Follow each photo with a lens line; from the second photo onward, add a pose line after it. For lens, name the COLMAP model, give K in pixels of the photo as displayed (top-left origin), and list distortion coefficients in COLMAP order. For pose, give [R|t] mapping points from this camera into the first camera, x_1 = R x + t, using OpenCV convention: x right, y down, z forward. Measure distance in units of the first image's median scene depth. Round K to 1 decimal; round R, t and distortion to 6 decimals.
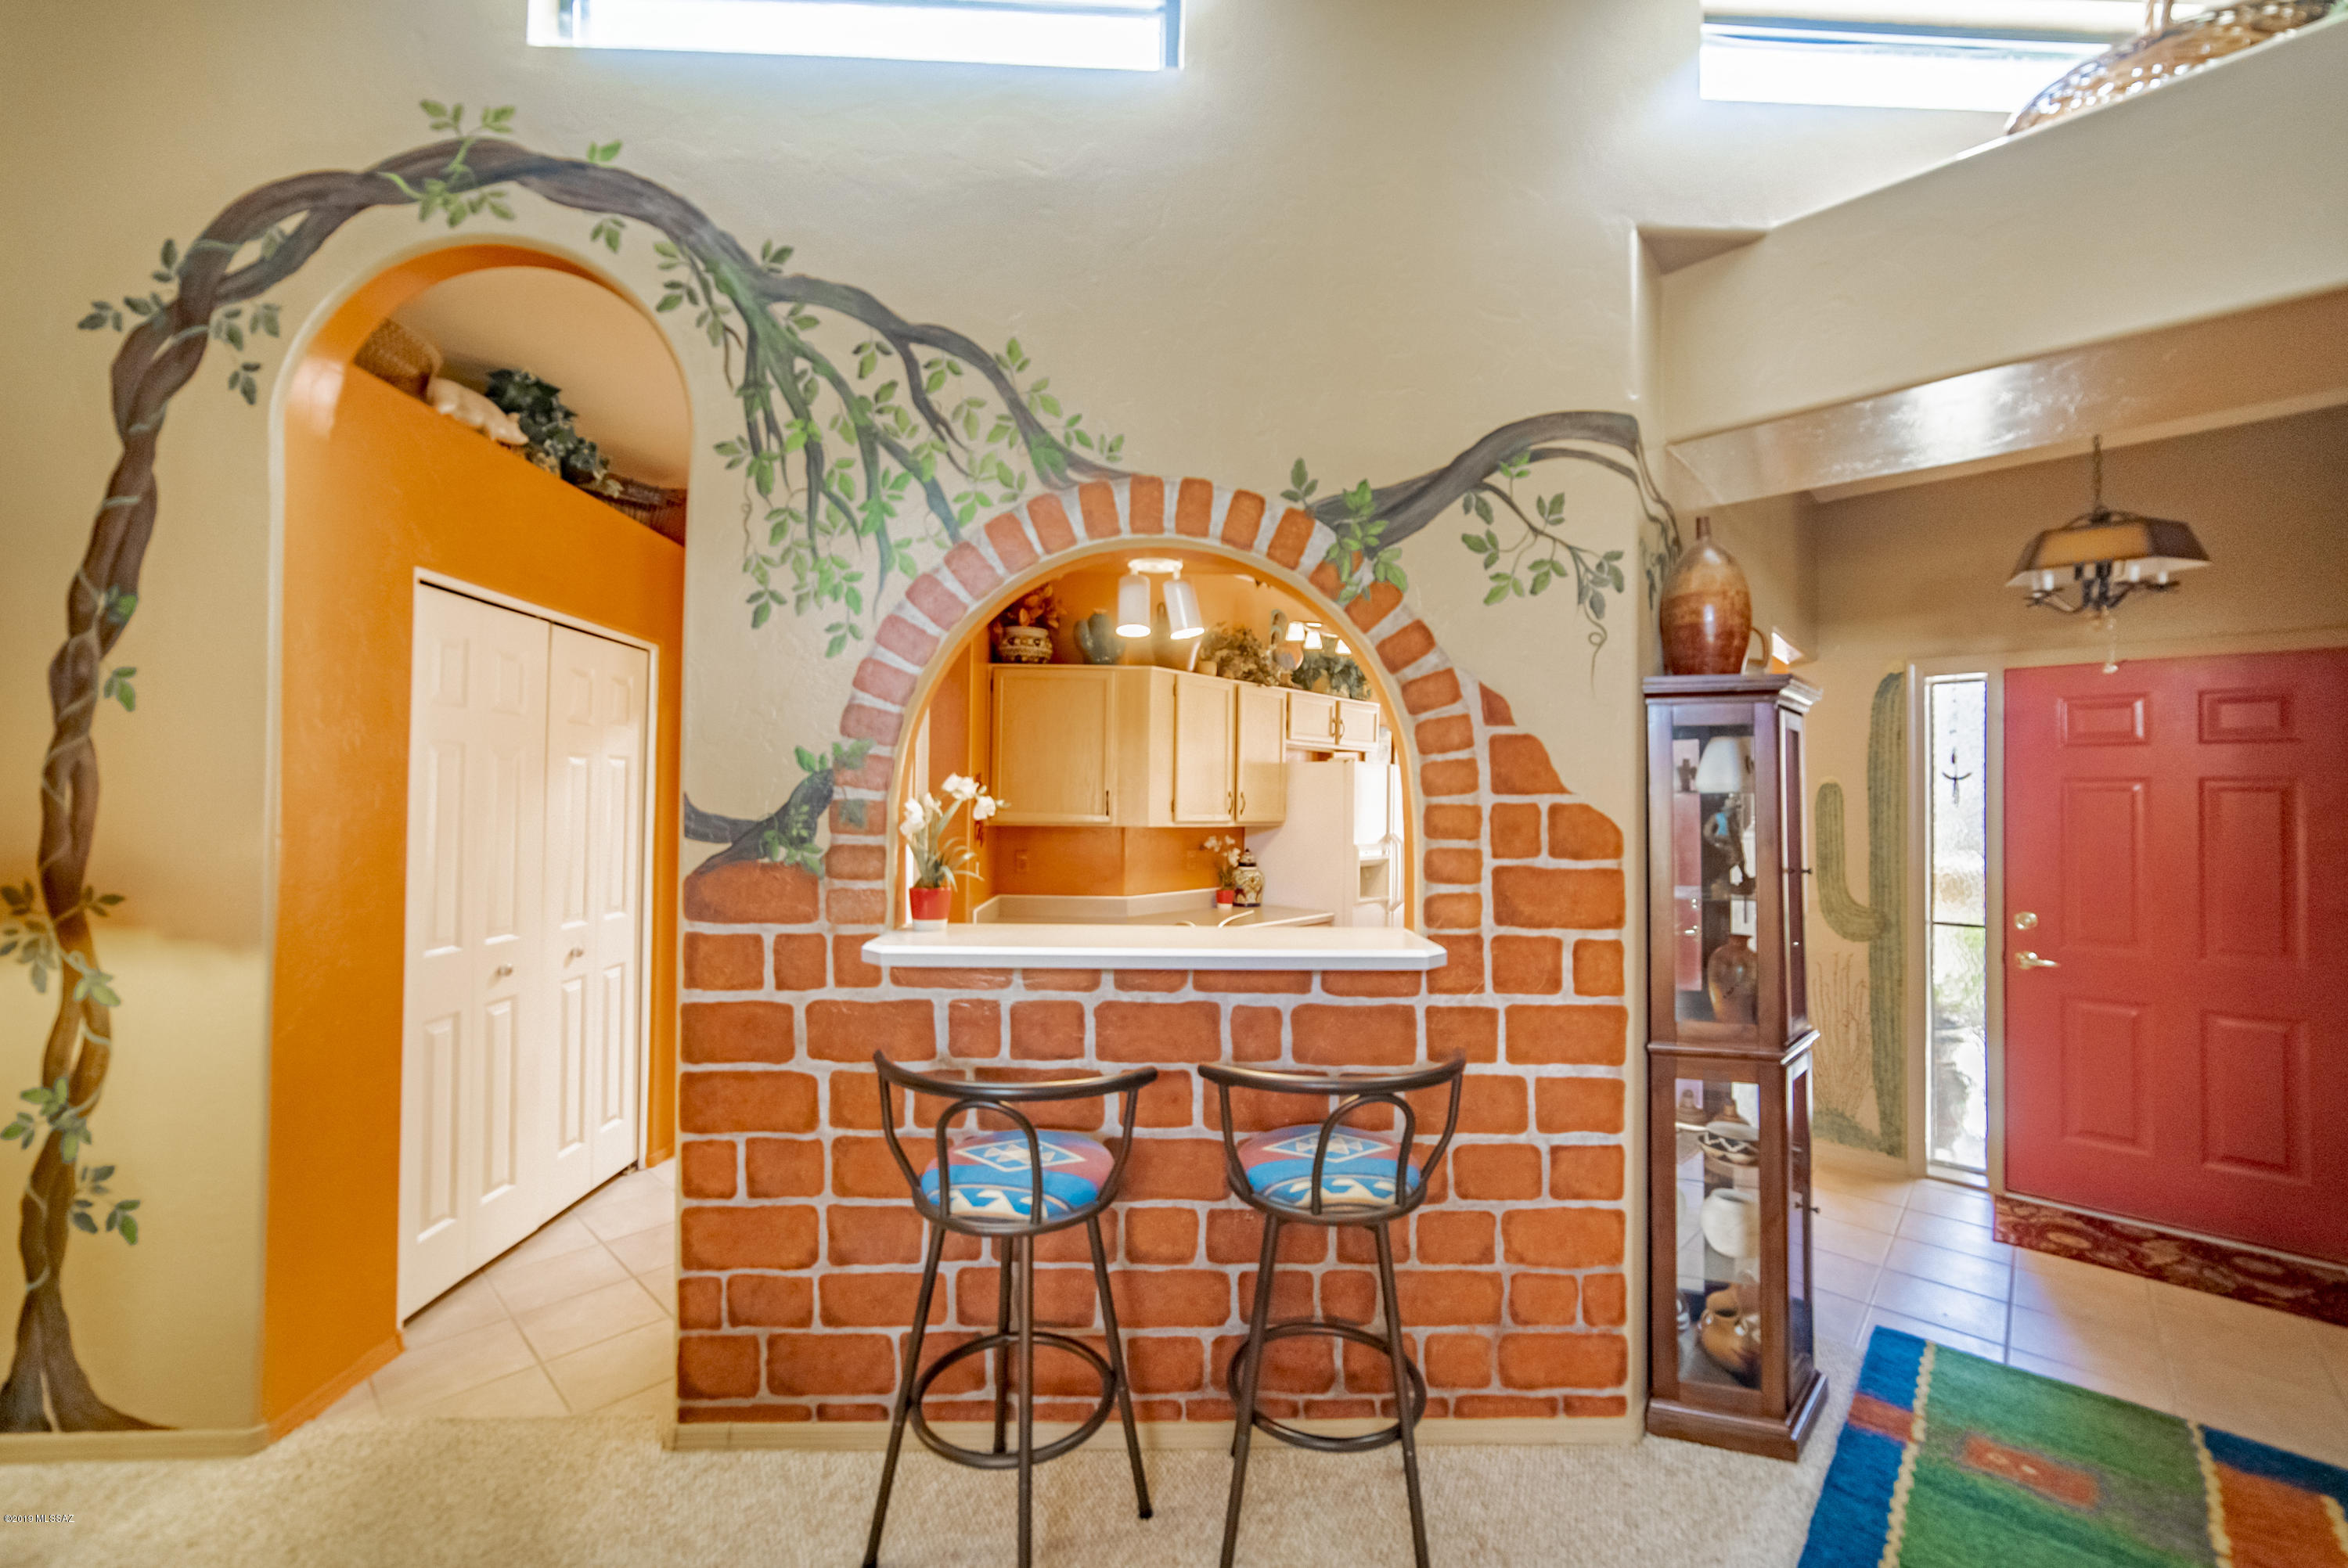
lens RADIAL K [[933.5, 0, 1187.9], [0, 933.5, 791.9], [0, 0, 1]] dist [-0.009377, 0.005194]
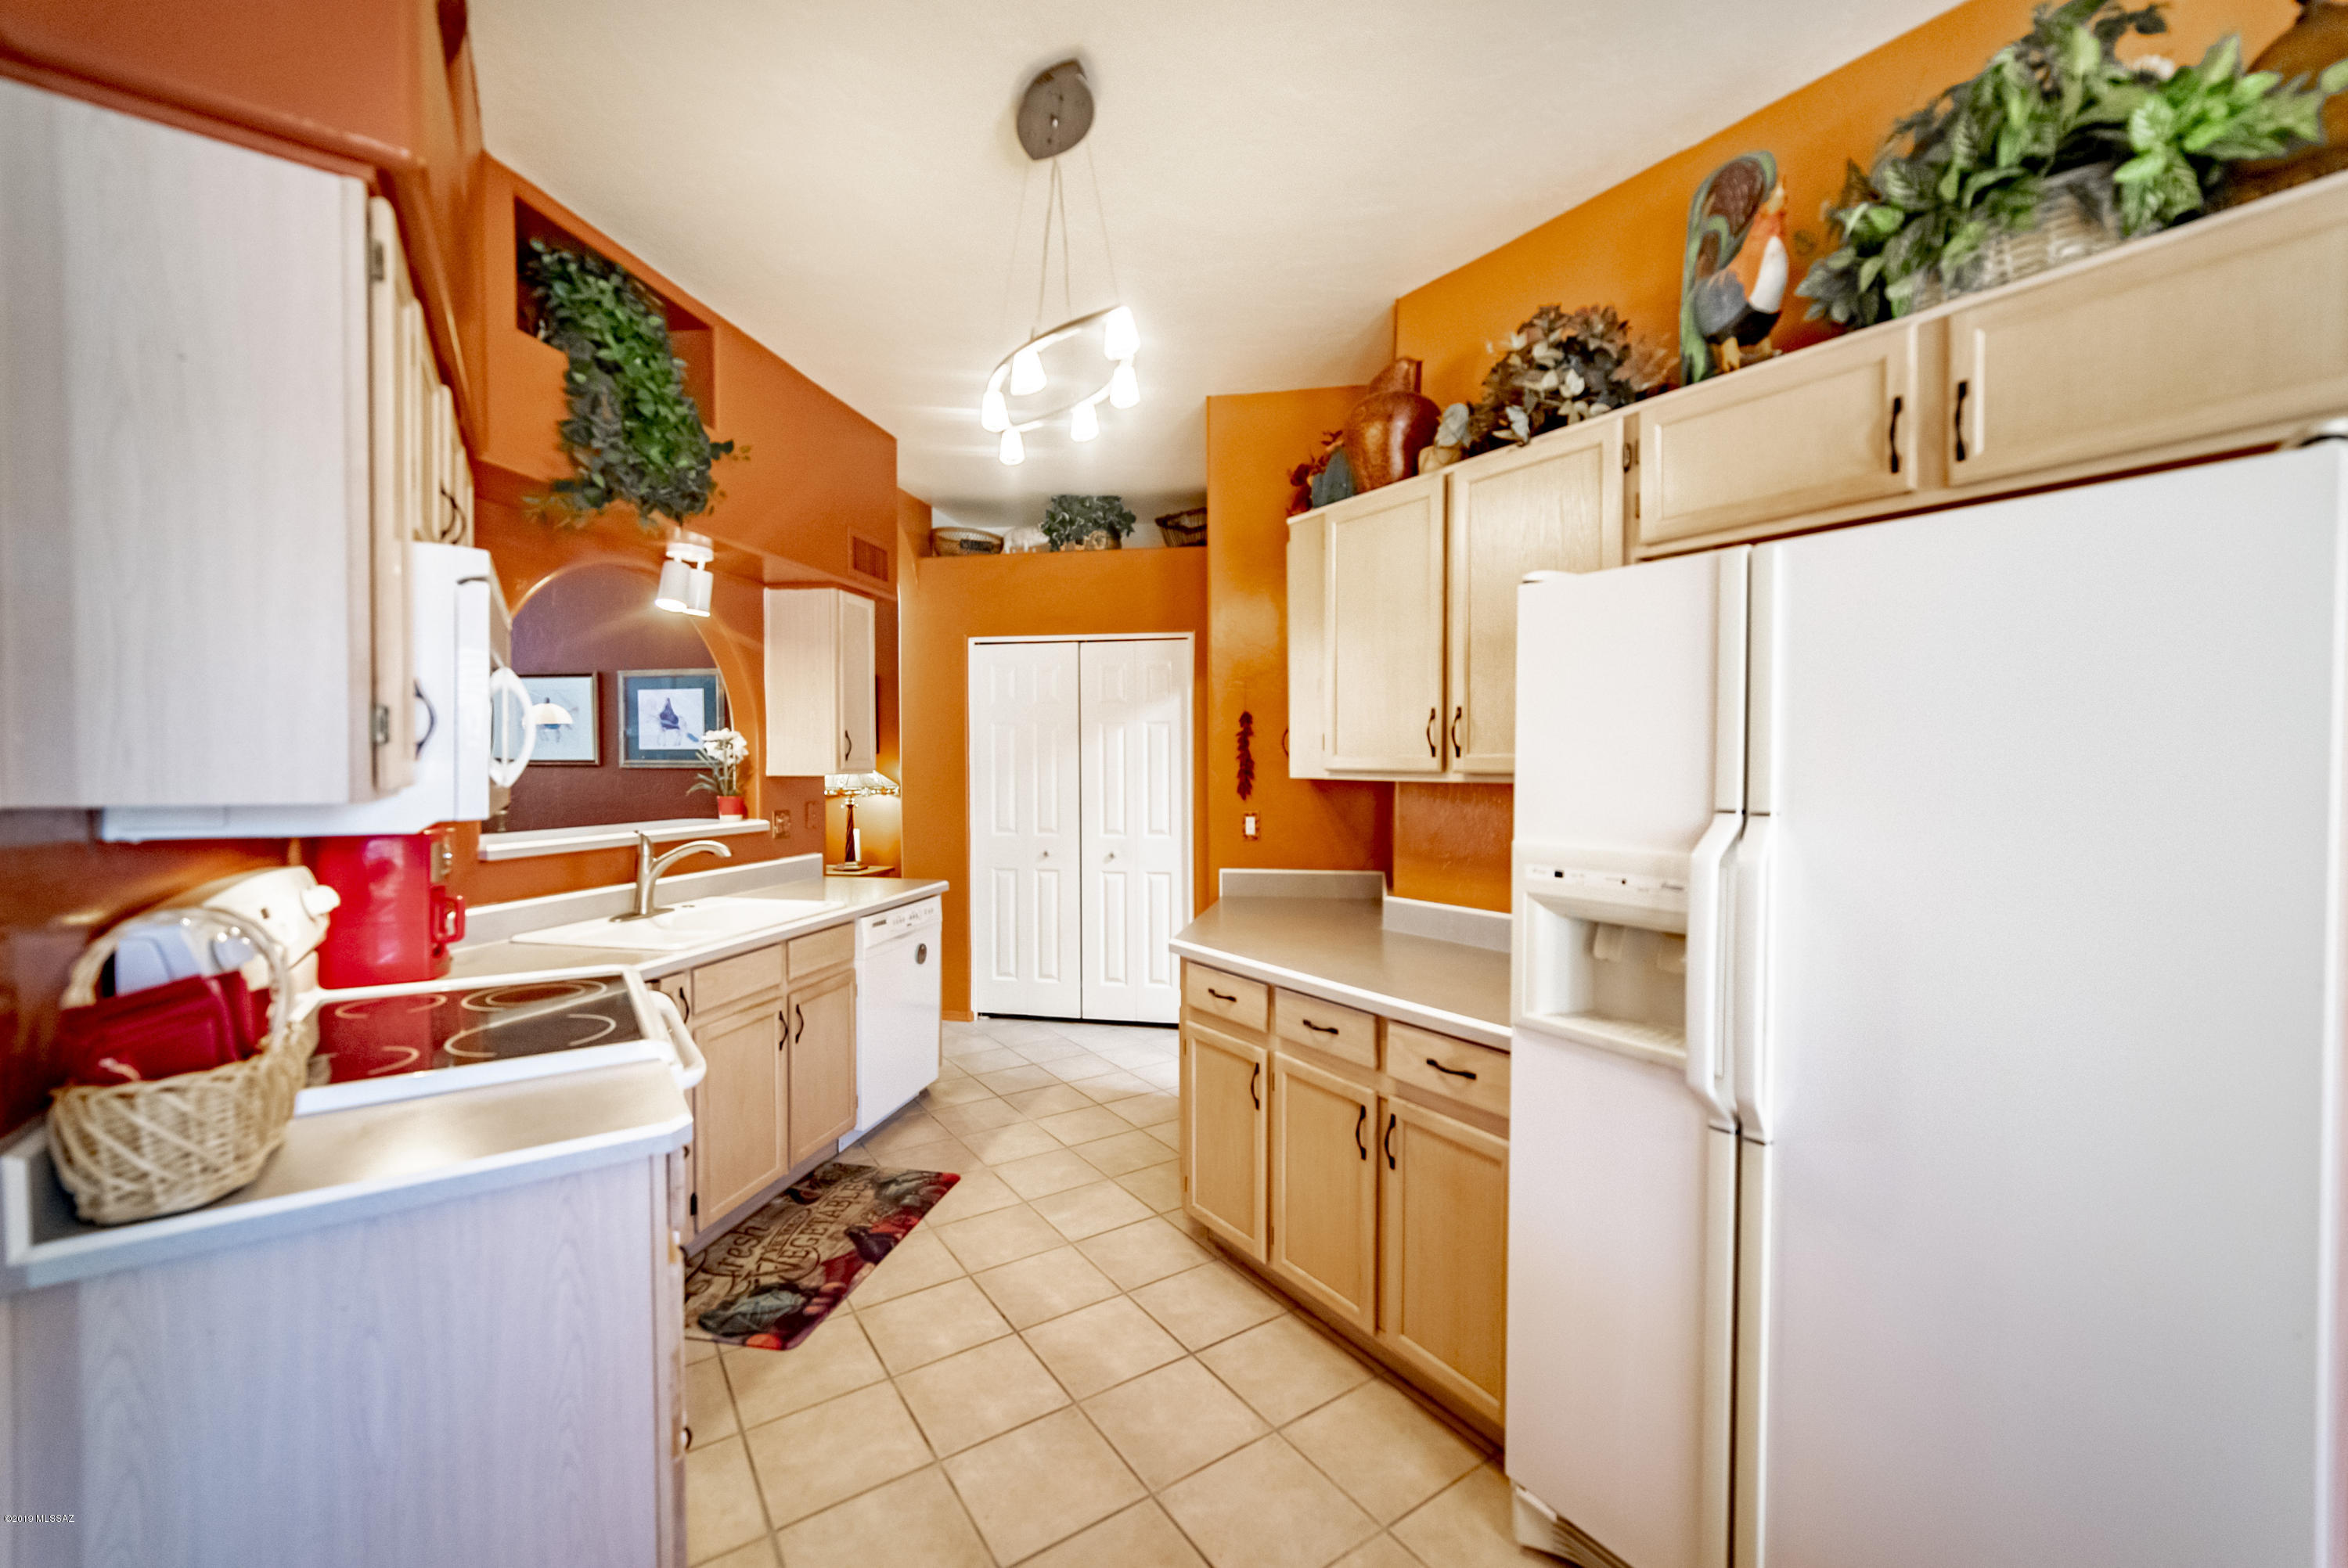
lens RADIAL K [[933.5, 0, 1177.8], [0, 933.5, 783.2], [0, 0, 1]] dist [-0.009377, 0.005194]
pose [[-0.235123, 0.006977, -0.971941, 1.193512], [0.008104, 0.999954, 0.005217, 0.074572], [0.971932, -0.006650, -0.235168, 2.221796]]
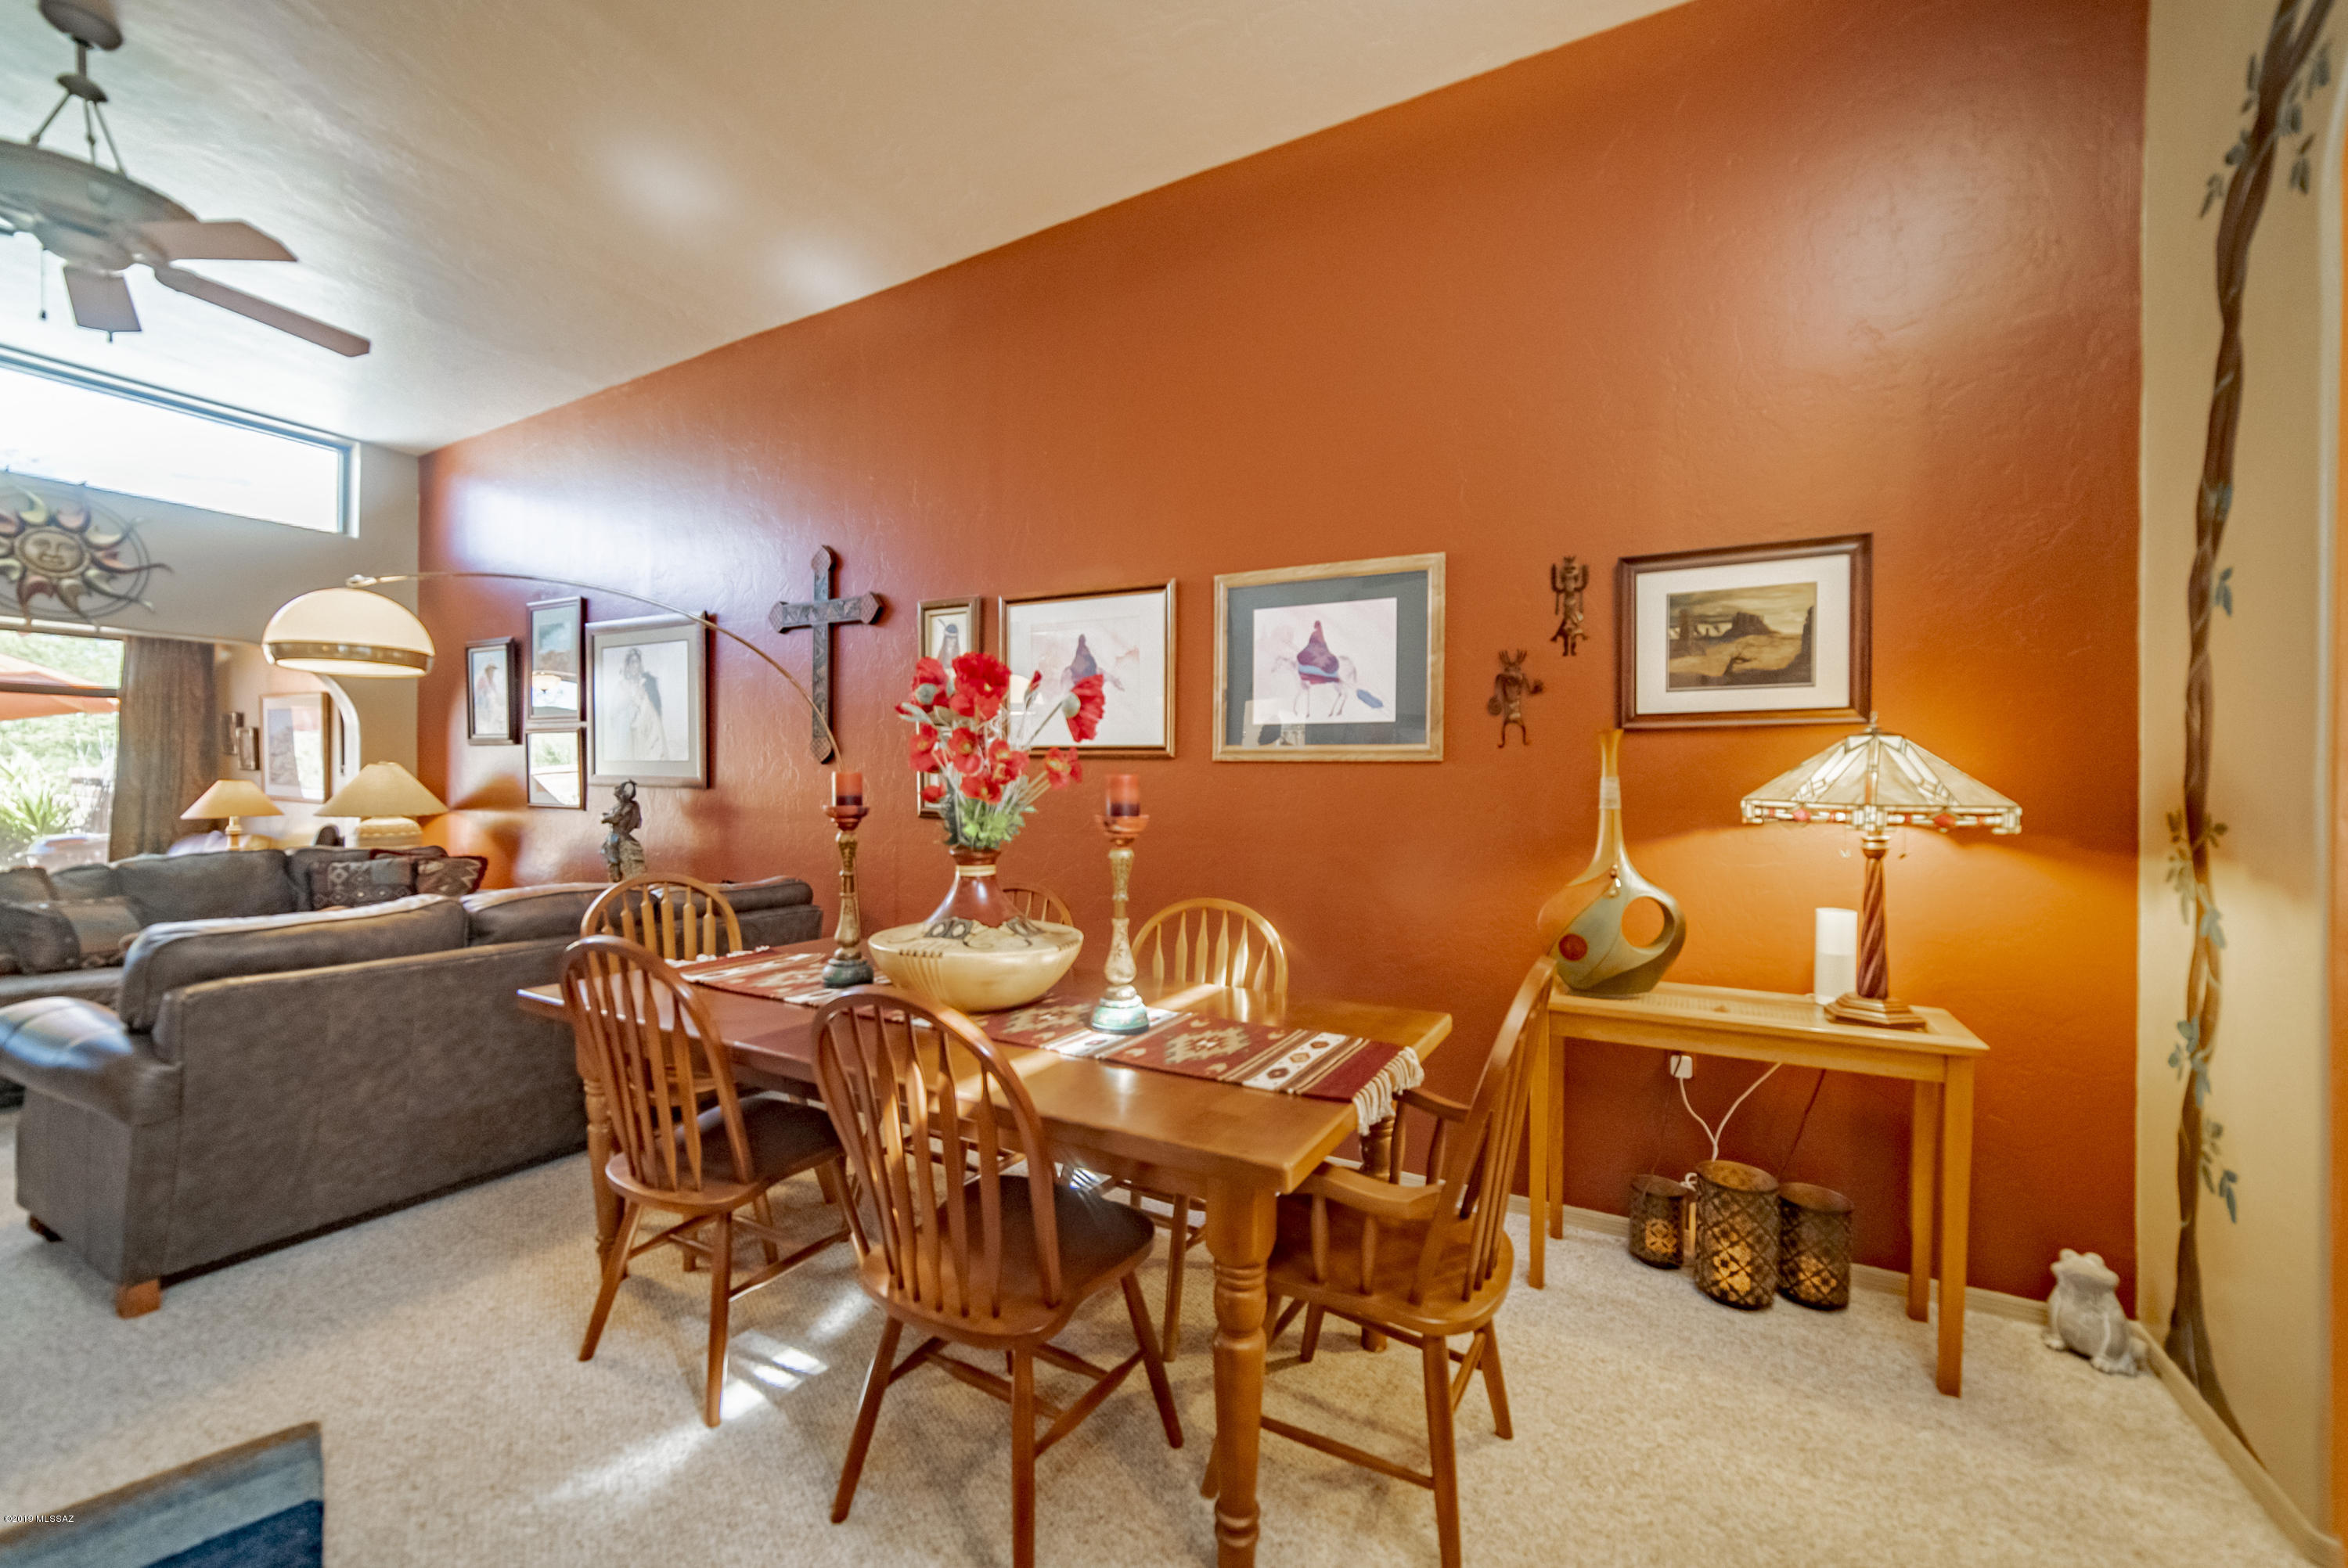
lens RADIAL K [[933.5, 0, 1182.3], [0, 933.5, 786.4], [0, 0, 1]] dist [-0.009377, 0.005194]
pose [[-0.501122, -0.014976, -0.865247, 0.121256], [-0.007330, 0.999888, -0.013061, 0.090483], [0.865345, -0.000203, -0.501176, 0.560602]]
